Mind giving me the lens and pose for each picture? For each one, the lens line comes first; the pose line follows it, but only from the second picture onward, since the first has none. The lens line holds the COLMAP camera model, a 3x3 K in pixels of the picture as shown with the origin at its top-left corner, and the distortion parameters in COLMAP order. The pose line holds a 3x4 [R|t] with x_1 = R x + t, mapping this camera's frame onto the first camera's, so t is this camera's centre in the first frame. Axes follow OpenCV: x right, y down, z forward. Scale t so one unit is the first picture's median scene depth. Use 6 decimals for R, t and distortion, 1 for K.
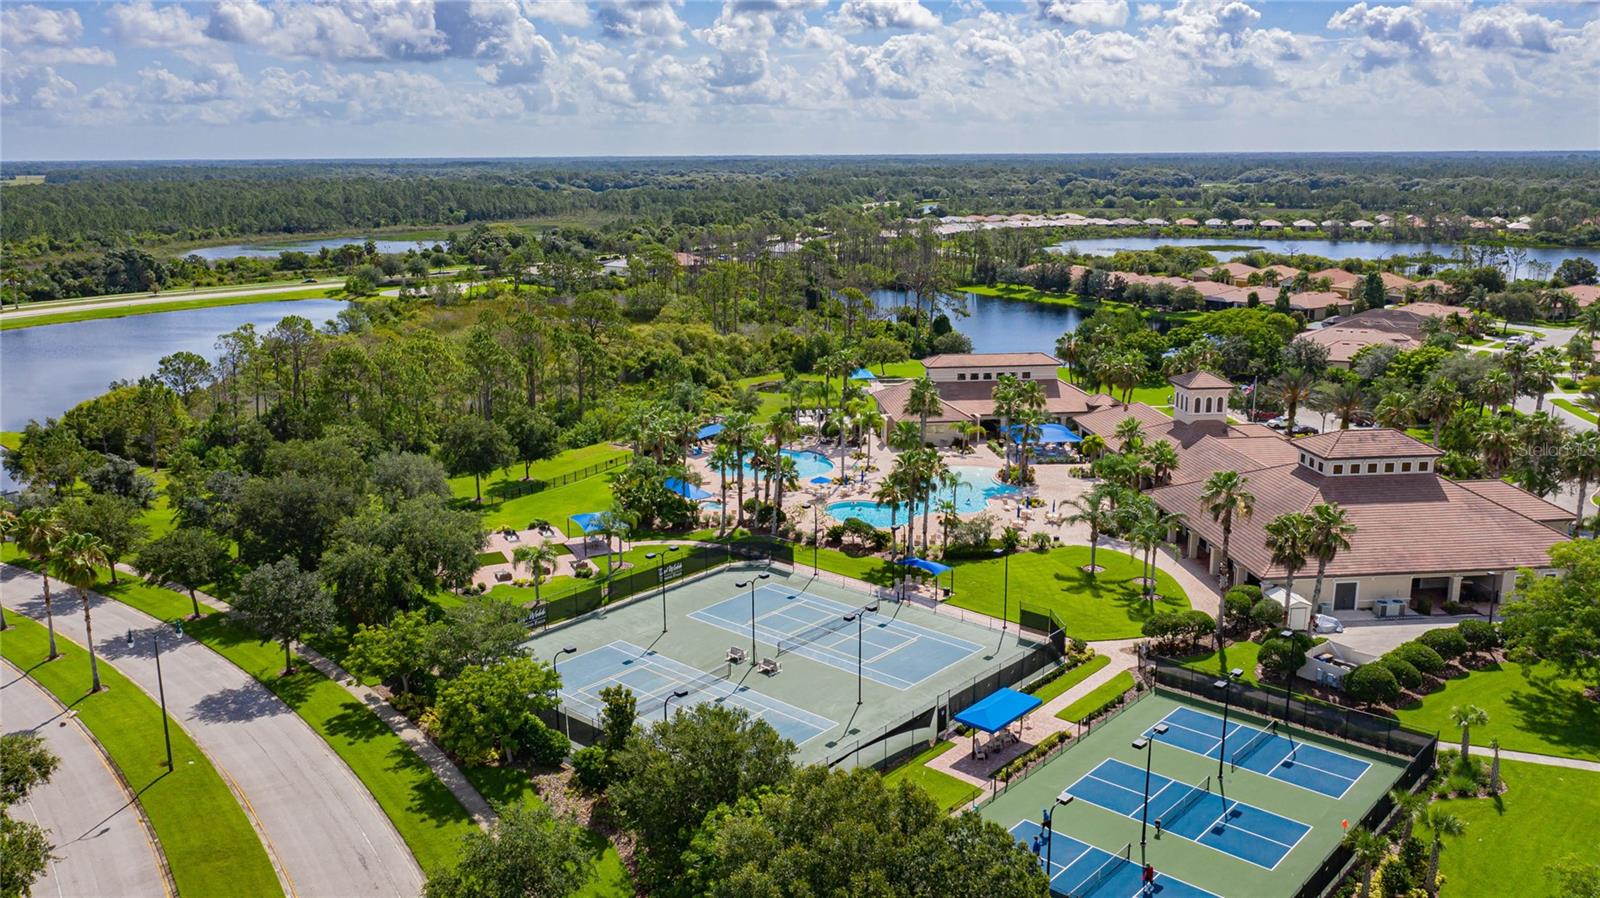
lens RADIAL K [[1268.6, 0, 807.7], [0, 1268.6, 452.5], [0, 0, 1]] dist [-0.007918, 0.011613]
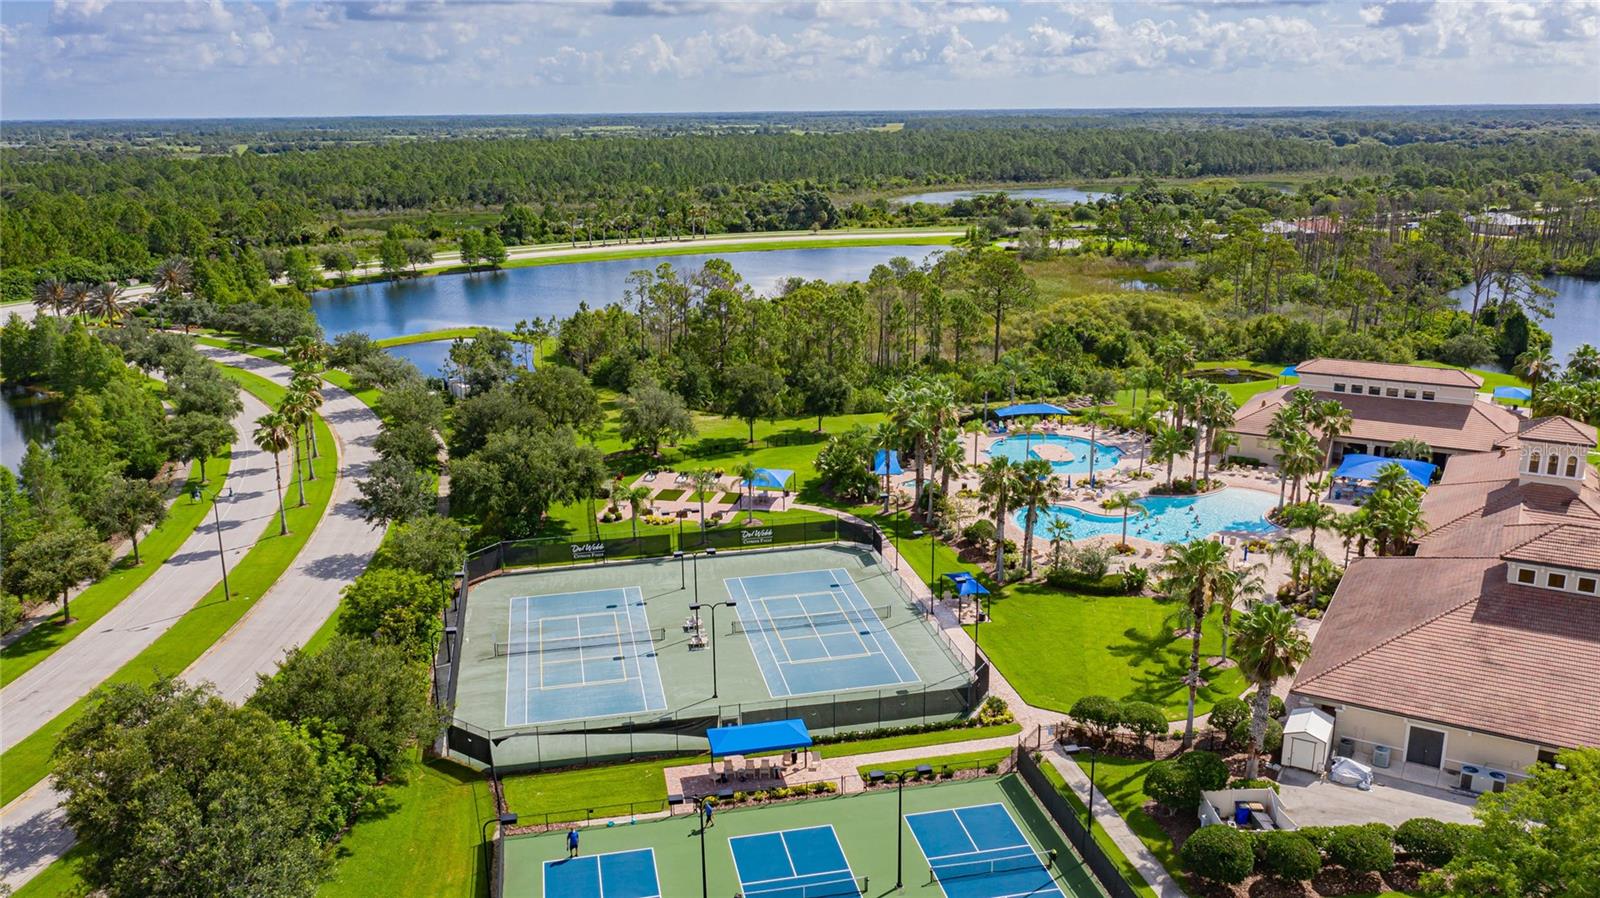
lens RADIAL K [[1268.6, 0, 803.0], [0, 1268.6, 449.2], [0, 0, 1]] dist [-0.007918, 0.011613]
pose [[0.803698, 0.153131, -0.574996, 0.248859], [-0.132534, 0.988112, 0.077902, -0.029470], [0.580090, 0.013597, 0.814439, 0.098281]]
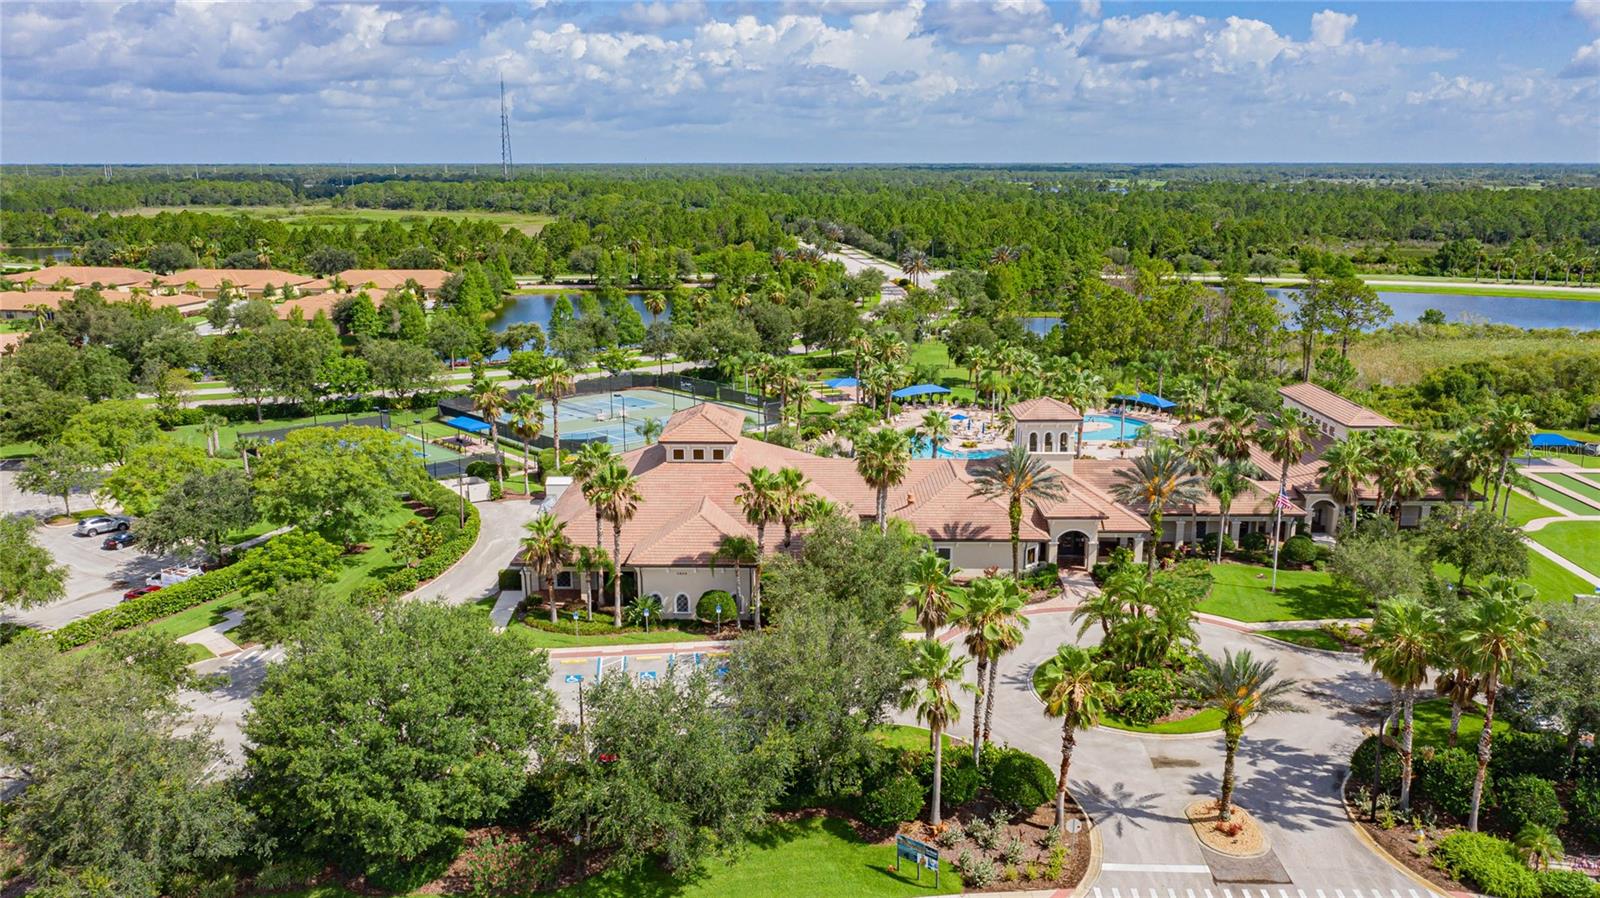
lens RADIAL K [[1268.6, 0, 799.8], [0, 1268.6, 442.2], [0, 0, 1]] dist [-0.007918, 0.011613]
pose [[-0.130378, 0.220914, -0.966540, 0.710999], [-0.225772, 0.942633, 0.245904, -0.128648], [0.965416, 0.250279, -0.073023, 0.596338]]
